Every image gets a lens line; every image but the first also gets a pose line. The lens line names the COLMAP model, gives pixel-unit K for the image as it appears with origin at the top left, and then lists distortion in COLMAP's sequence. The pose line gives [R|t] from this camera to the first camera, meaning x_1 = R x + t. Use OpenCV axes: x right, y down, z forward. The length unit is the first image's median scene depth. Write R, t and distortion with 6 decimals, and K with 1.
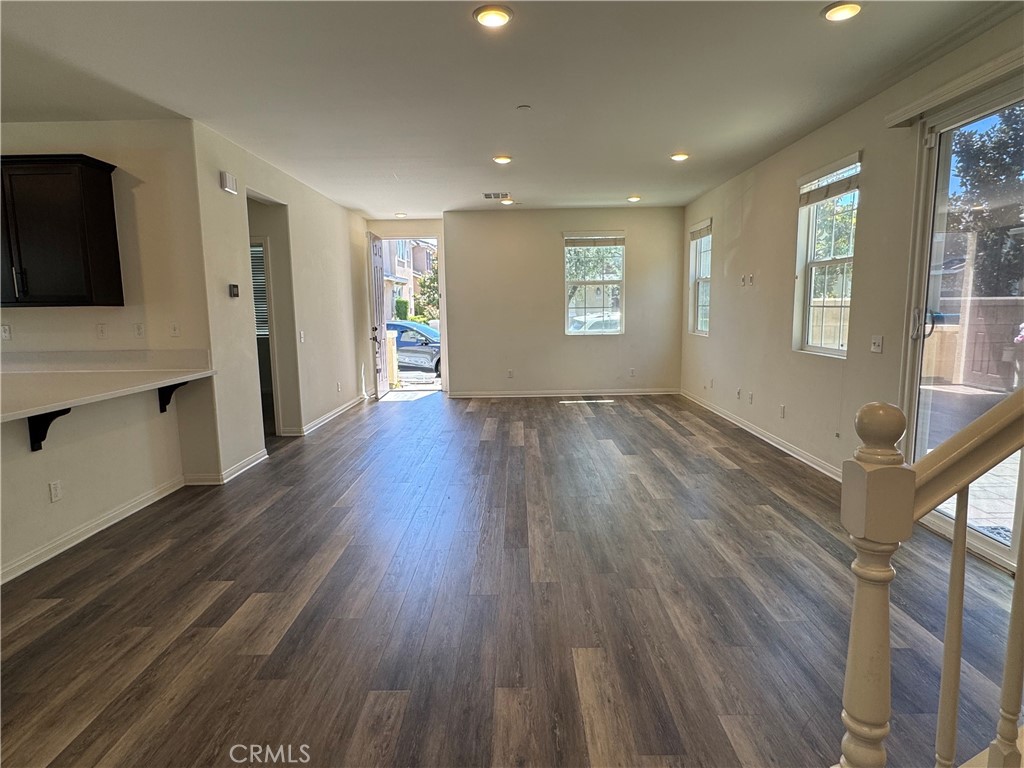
lens RADIAL K [[578.7, 0, 512.0], [0, 578.7, 384.0], [0, 0, 1]] dist [-0.001113, -0.002084]
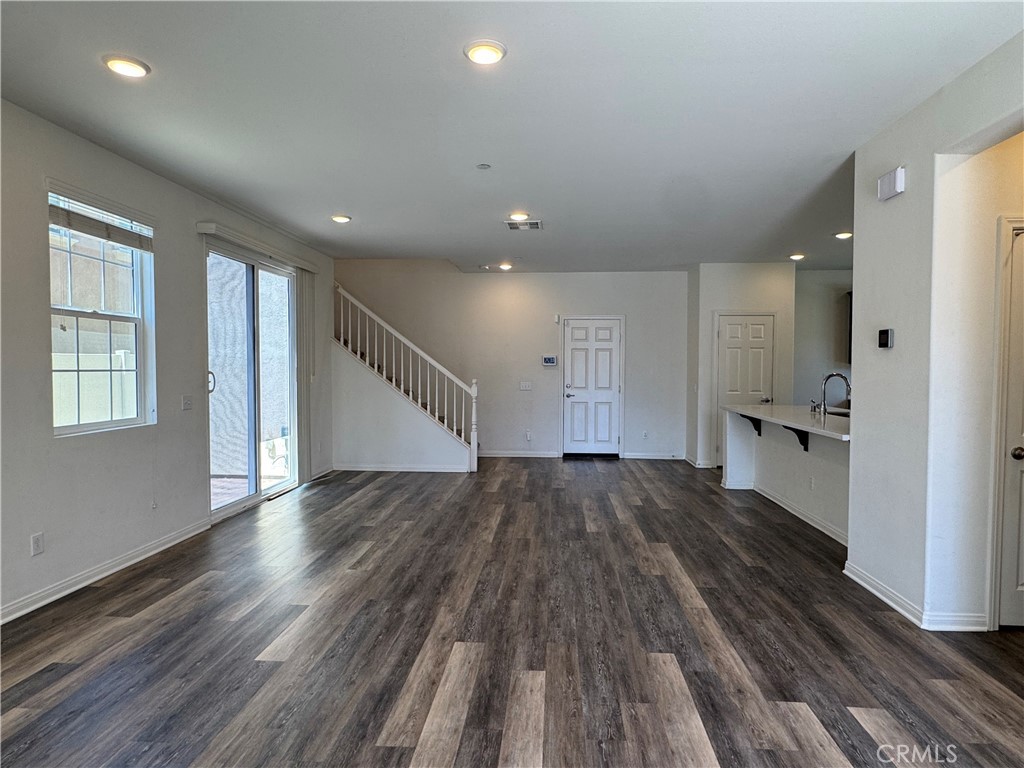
lens RADIAL K [[578.7, 0, 512.0], [0, 578.7, 384.0], [0, 0, 1]] dist [-0.001113, -0.002084]
pose [[-0.997699, 0.010066, 0.067048, -0.082653], [0.020851, 0.986544, 0.162158, -0.250261], [-0.064514, 0.163183, -0.984484, 1.878712]]
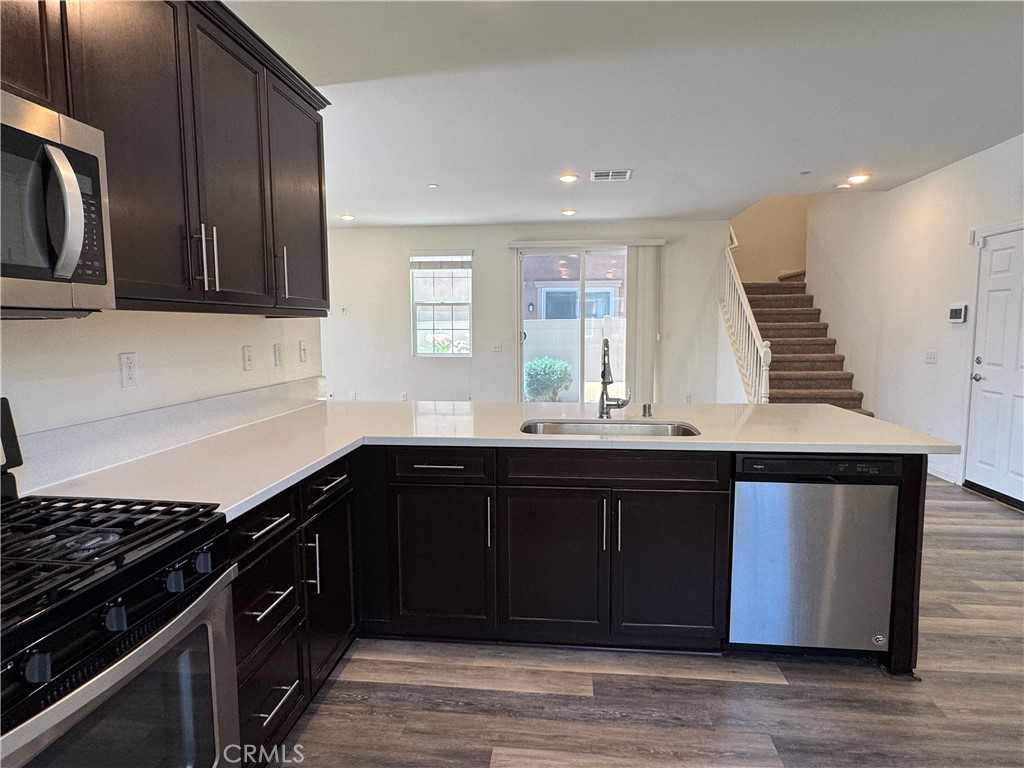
lens RADIAL K [[578.7, 0, 512.0], [0, 578.7, 384.0], [0, 0, 1]] dist [-0.001113, -0.002084]
pose [[0.097531, -0.083849, 0.991694, -1.275935], [0.137122, 0.988074, 0.070057, -0.069317], [-0.985741, 0.129150, 0.107866, 0.669235]]
